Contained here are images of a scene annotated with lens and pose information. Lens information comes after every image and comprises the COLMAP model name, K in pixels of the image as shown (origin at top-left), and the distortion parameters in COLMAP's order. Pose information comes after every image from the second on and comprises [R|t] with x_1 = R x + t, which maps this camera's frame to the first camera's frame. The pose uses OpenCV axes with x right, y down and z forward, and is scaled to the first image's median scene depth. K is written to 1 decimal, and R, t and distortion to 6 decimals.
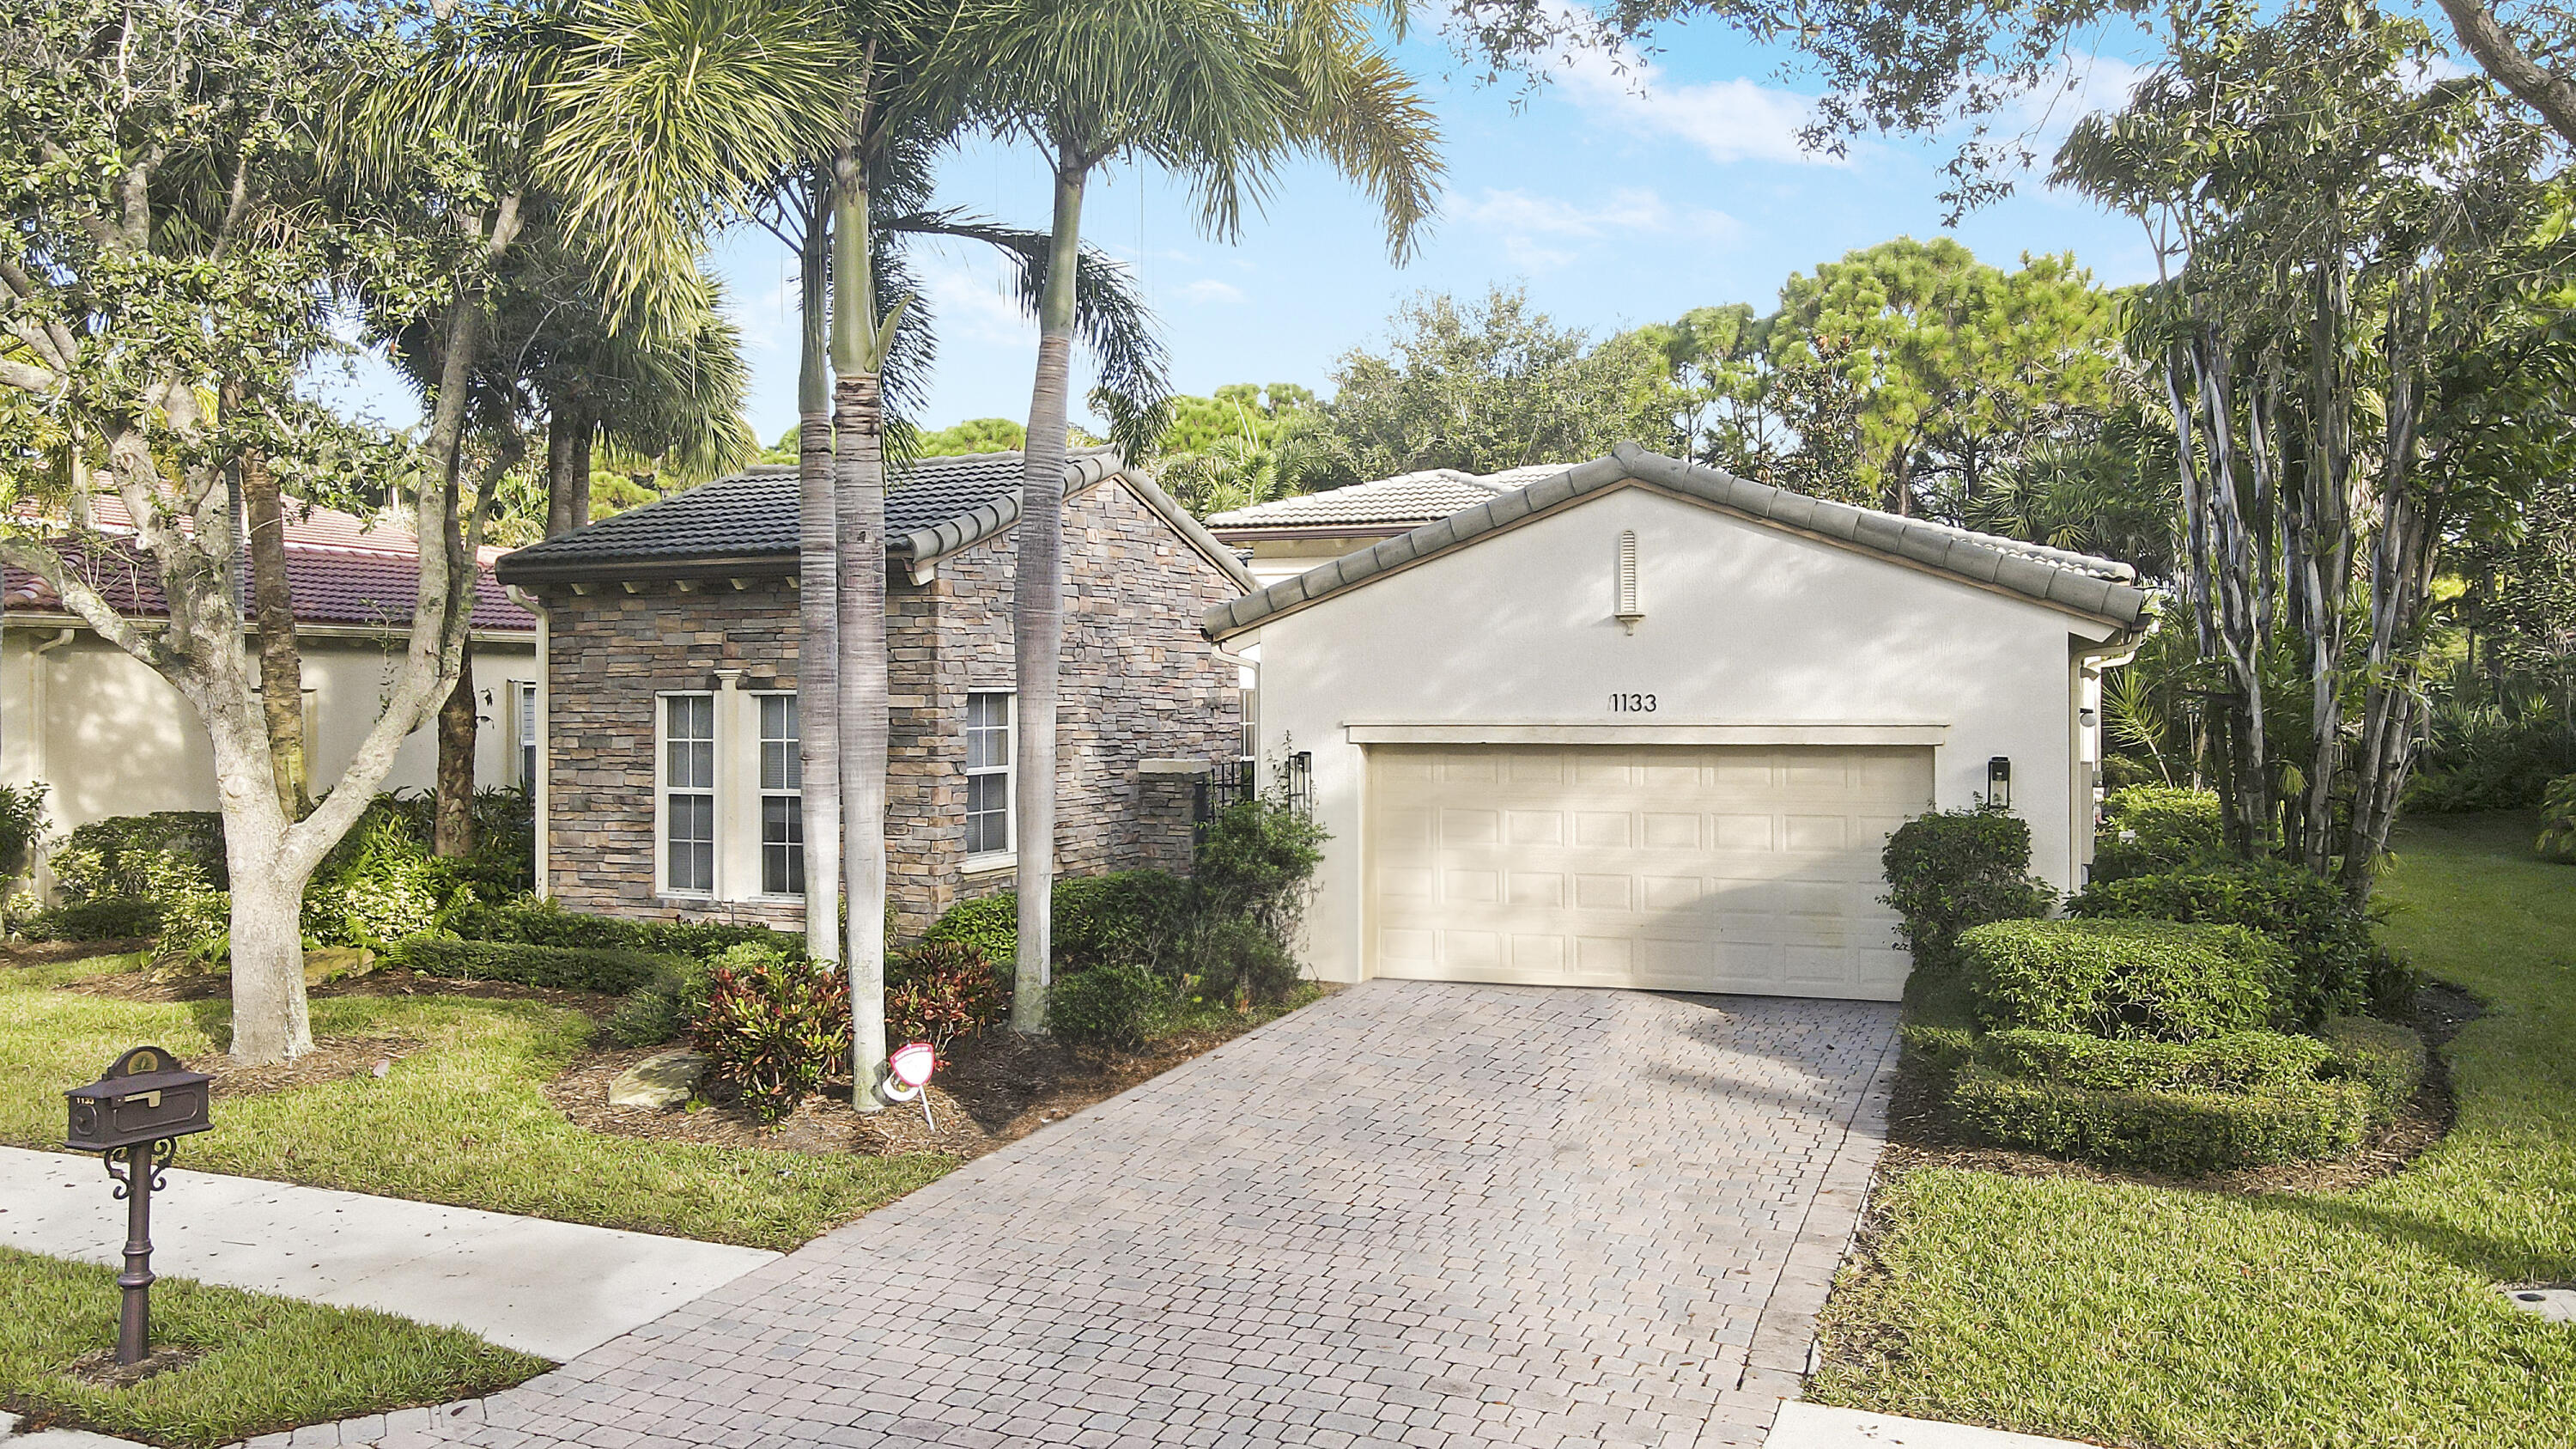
lens RADIAL K [[1802.0, 0, 1288.1], [0, 1802.0, 669.2], [0, 0, 1]] dist [0.004768, 0.000622]
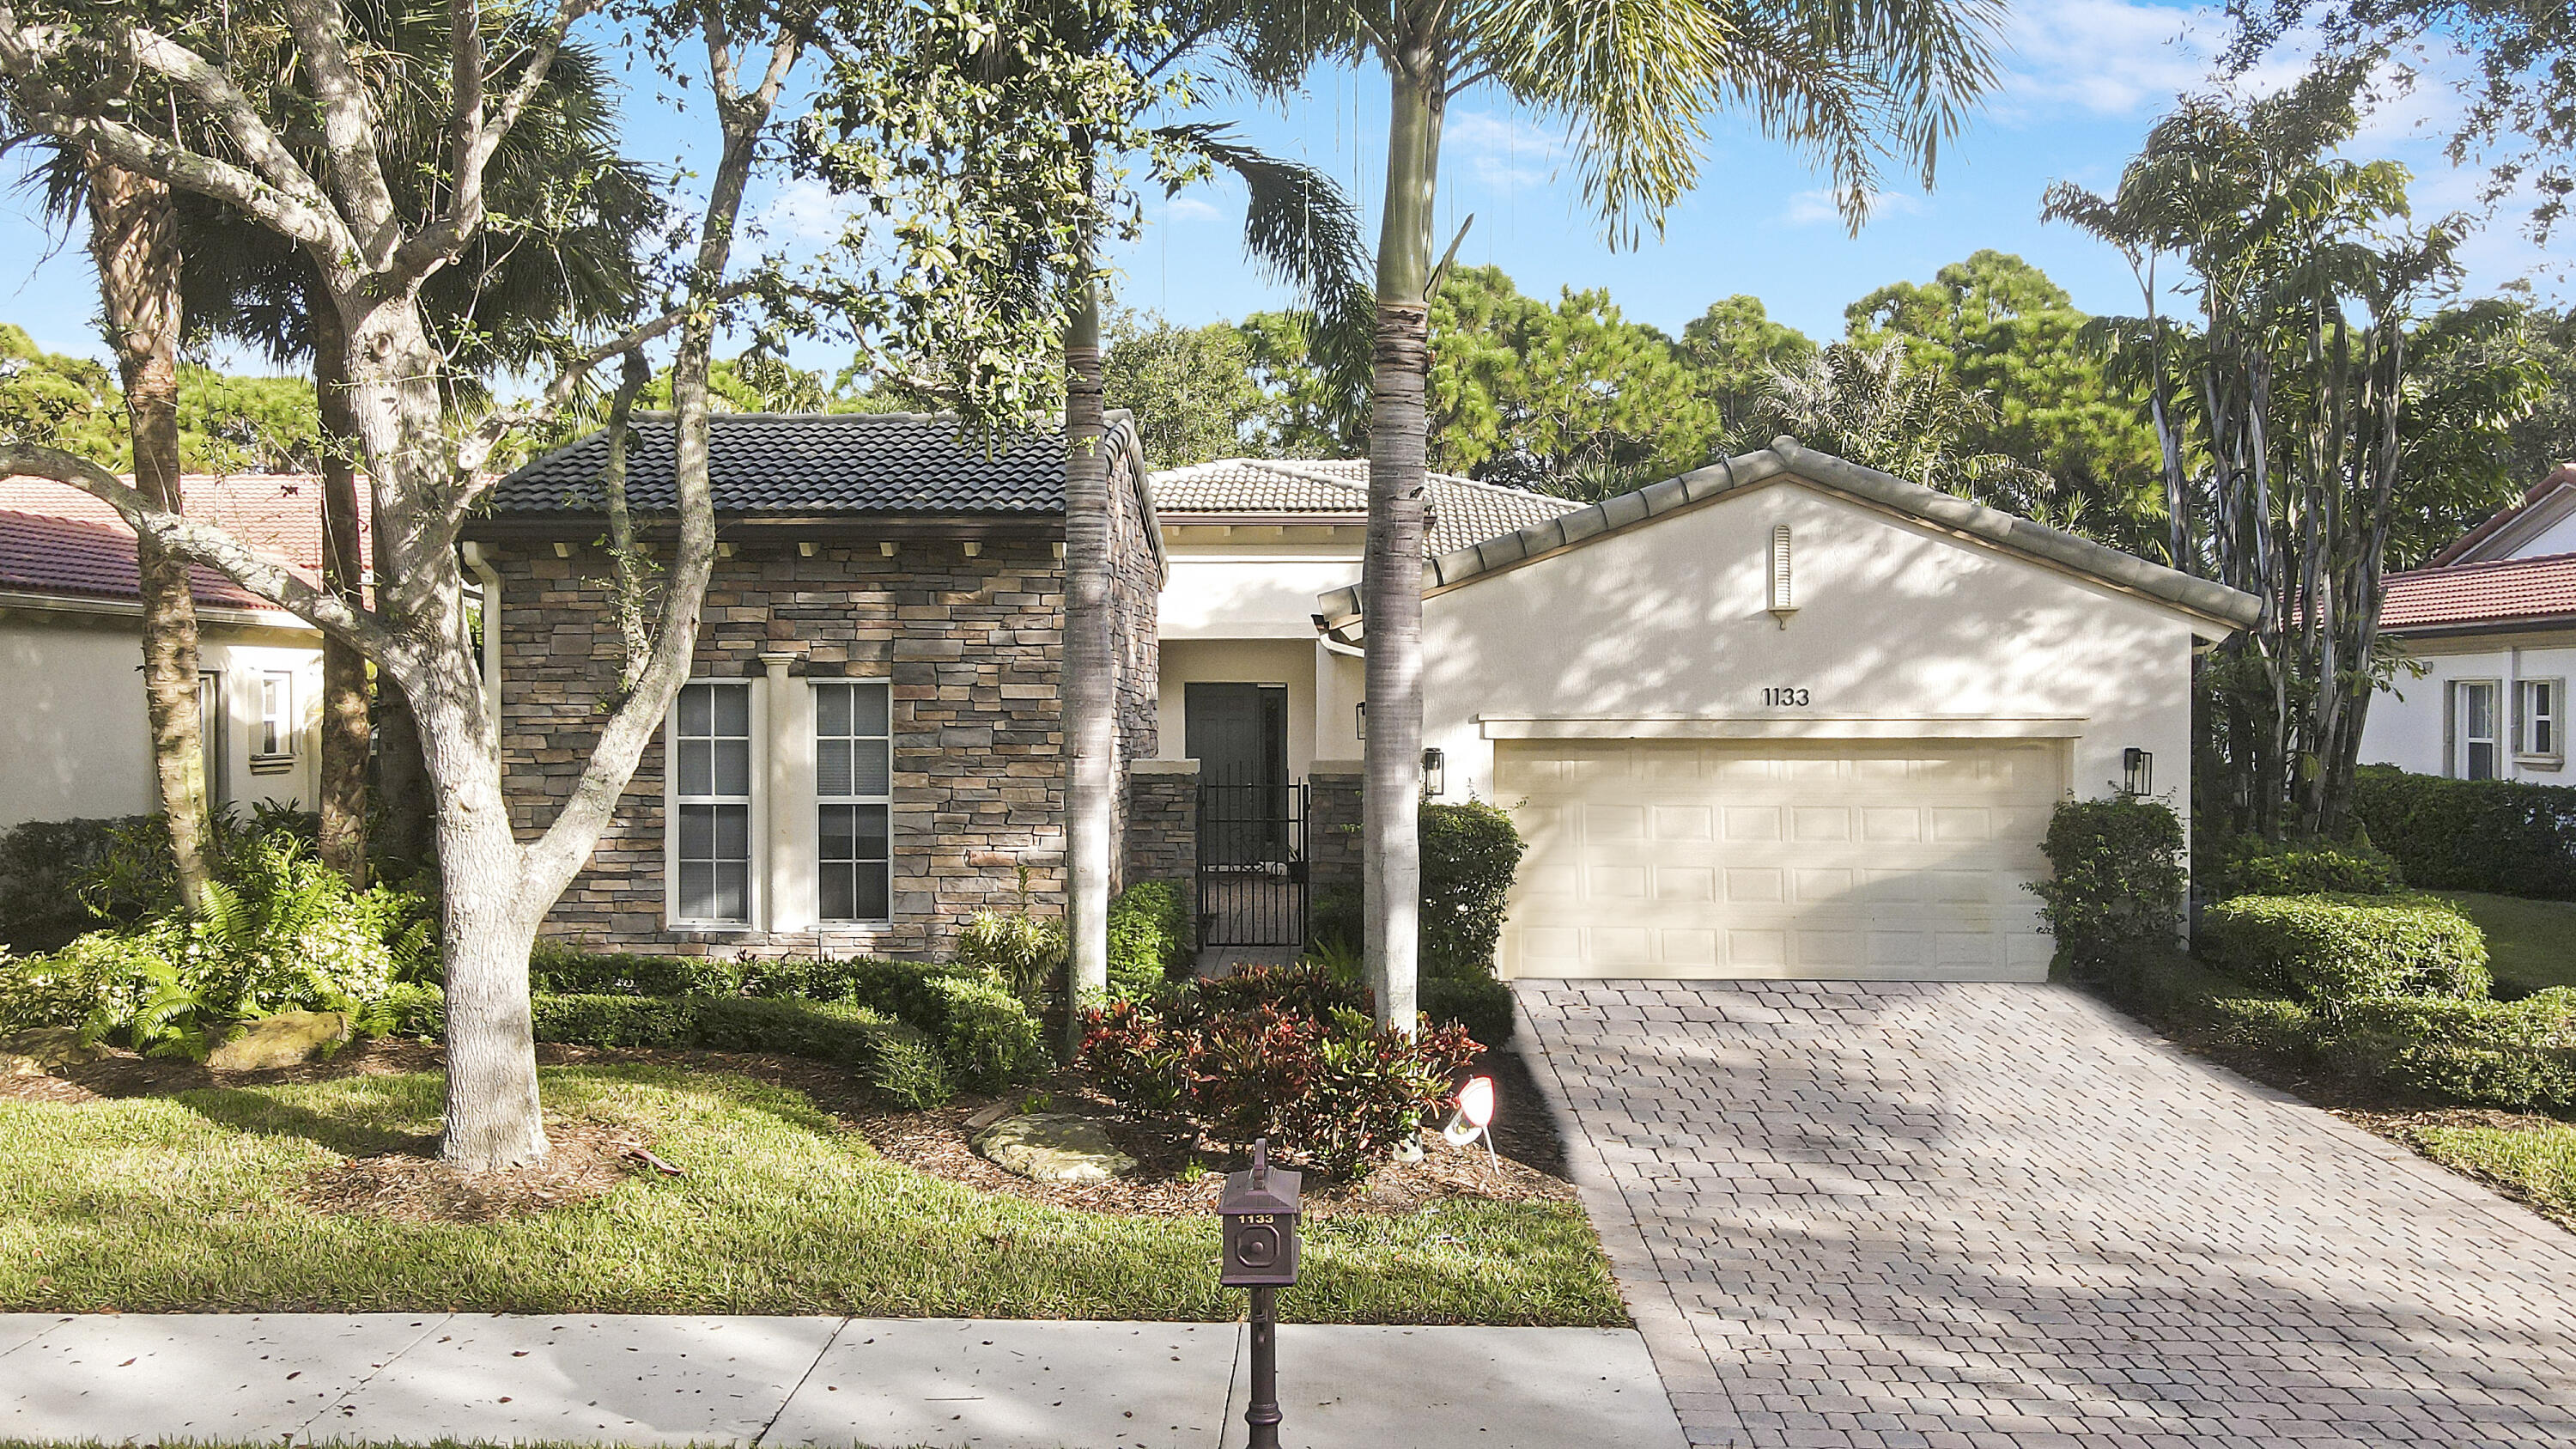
lens RADIAL K [[1817.5, 0, 1288.0], [0, 1817.5, 724.5], [0, 0, 1]] dist [0.008278, 0.003586]
pose [[0.938916, -0.000616, 0.344145, -0.410628], [-0.008616, 0.999643, 0.025295, 0.010878], [-0.344038, -0.026715, 0.938576, 0.146457]]
